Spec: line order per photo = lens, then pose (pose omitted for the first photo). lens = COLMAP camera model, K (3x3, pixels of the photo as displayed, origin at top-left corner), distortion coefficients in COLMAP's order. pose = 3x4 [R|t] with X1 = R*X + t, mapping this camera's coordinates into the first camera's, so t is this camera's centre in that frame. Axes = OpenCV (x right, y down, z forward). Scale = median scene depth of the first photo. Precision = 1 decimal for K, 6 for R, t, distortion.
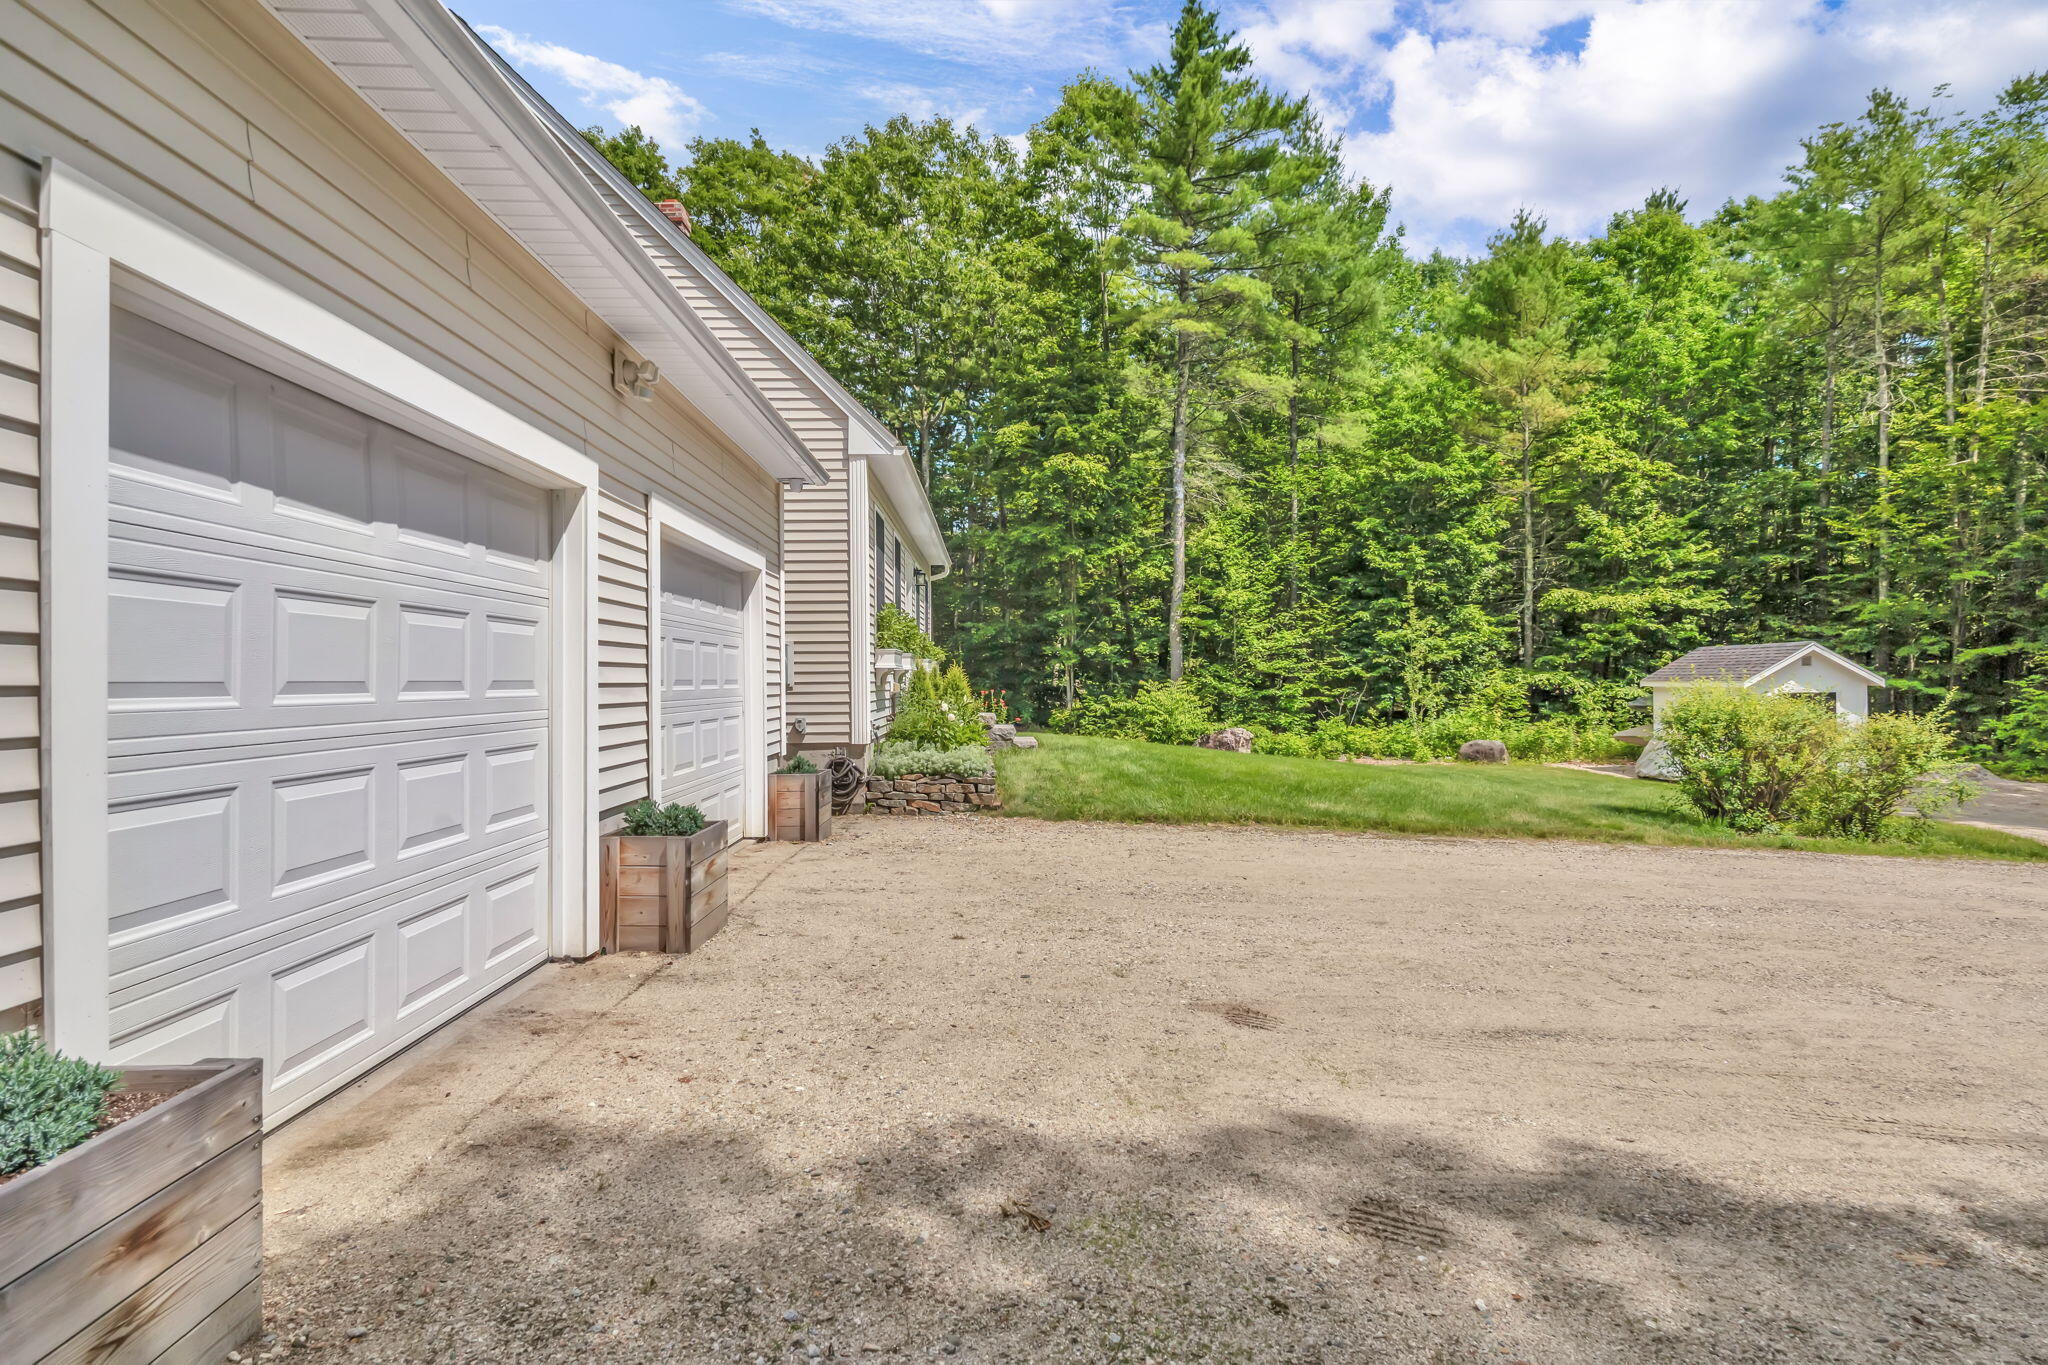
lens RADIAL K [[1126.9, 0, 1018.8], [0, 1126.9, 685.6], [0, 0, 1]] dist [0.011148, -0.001079]
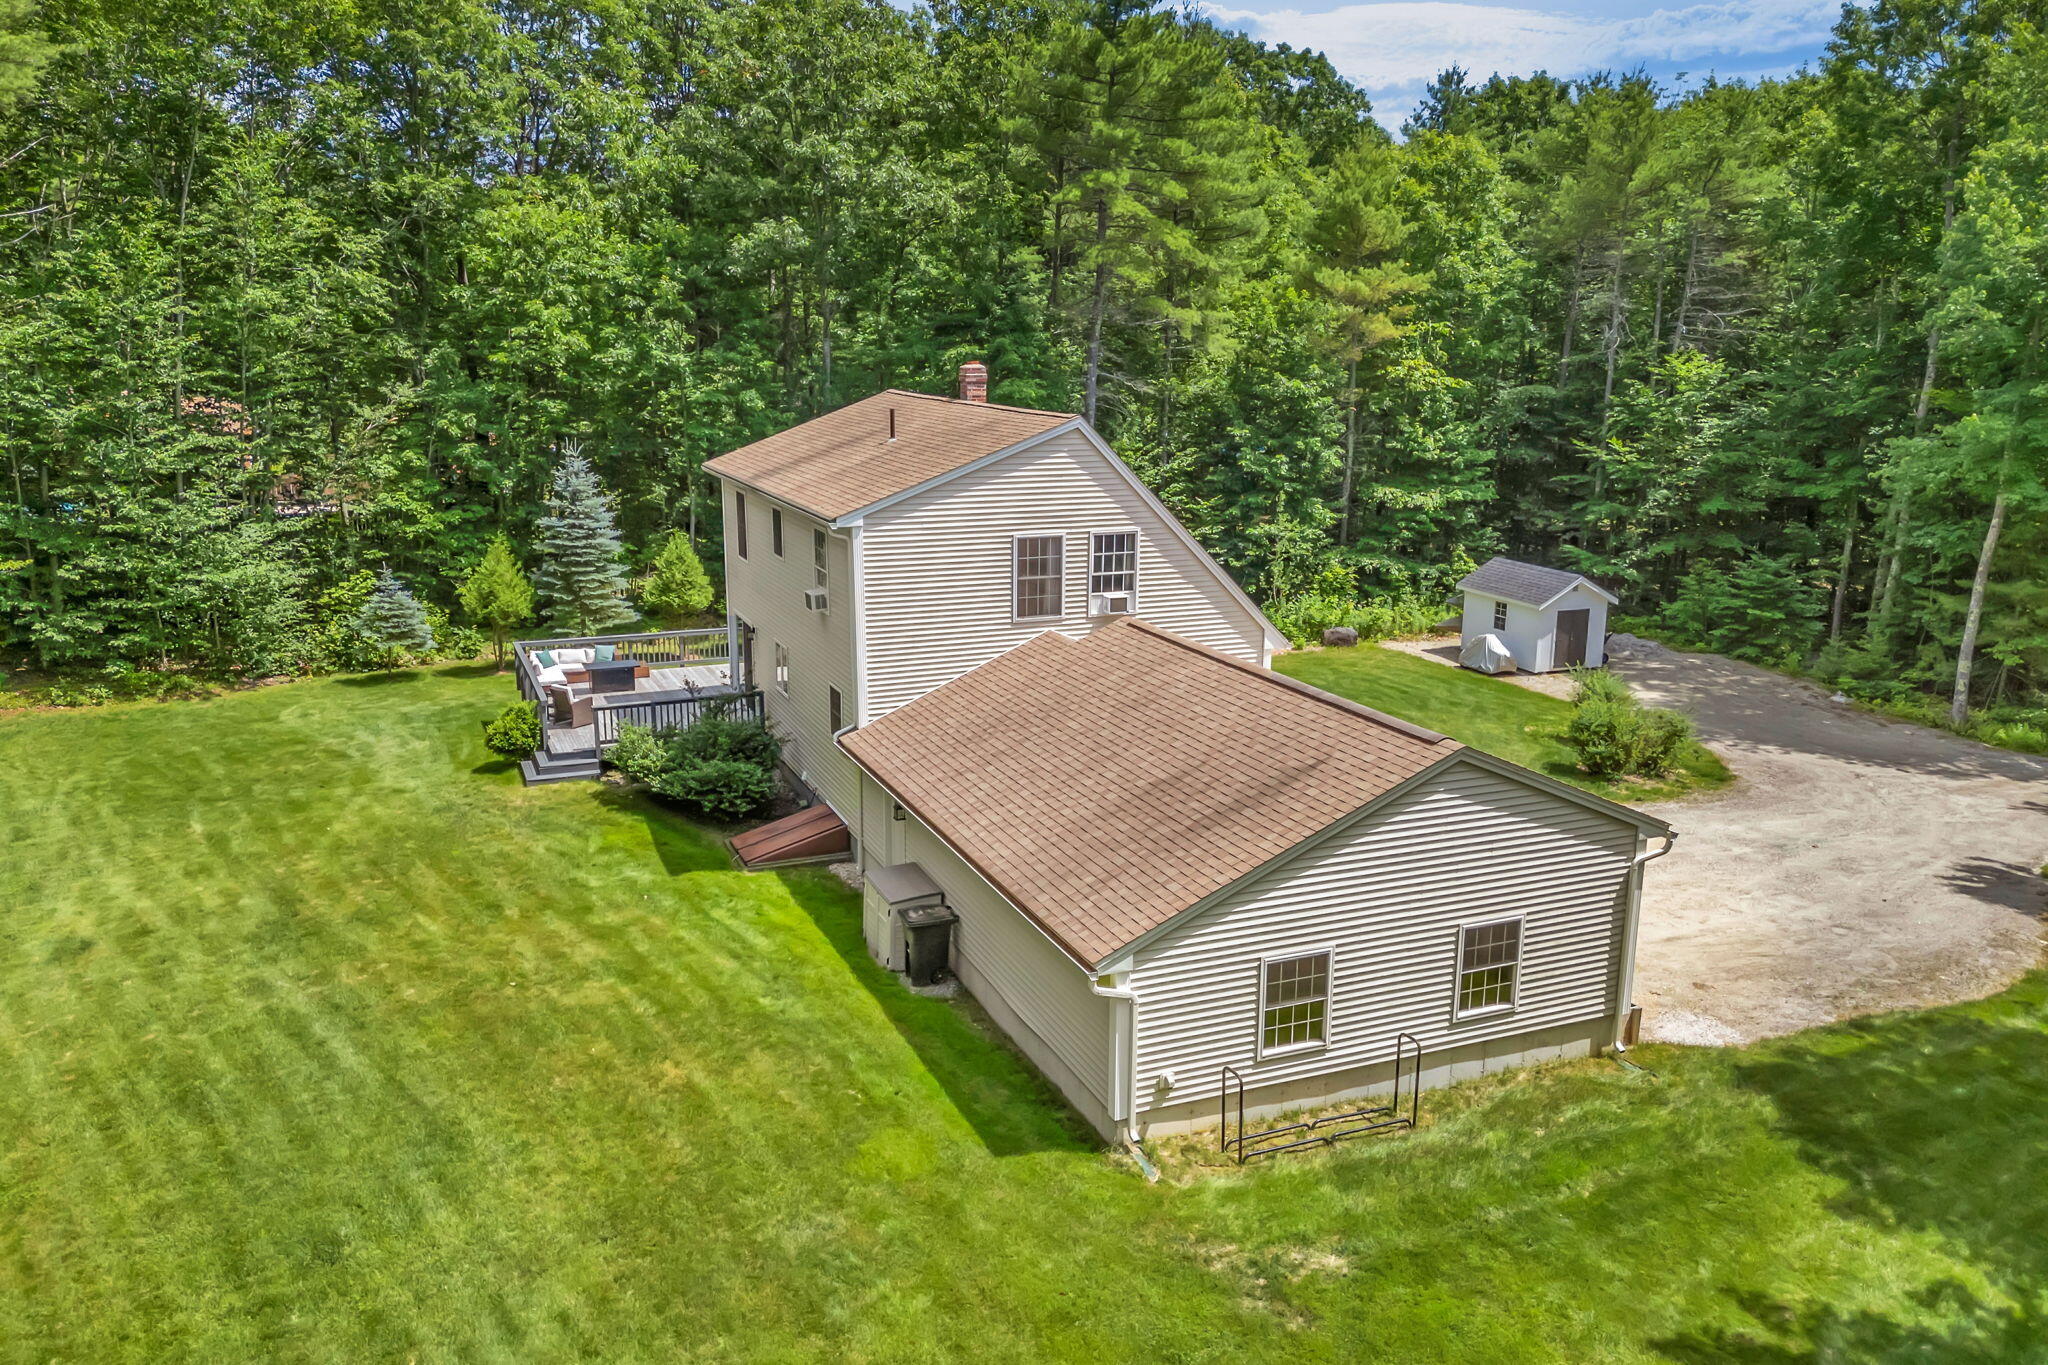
lens RADIAL K [[1514.2, 0, 1015.6], [0, 1514.2, 690.7], [0, 0, 1]] dist [0.049808, -0.001090]
pose [[0.931995, -0.075327, 0.354559, -0.476190], [-0.008191, 0.973541, 0.228364, -0.238102], [-0.362380, -0.215738, 0.906718, -0.377300]]
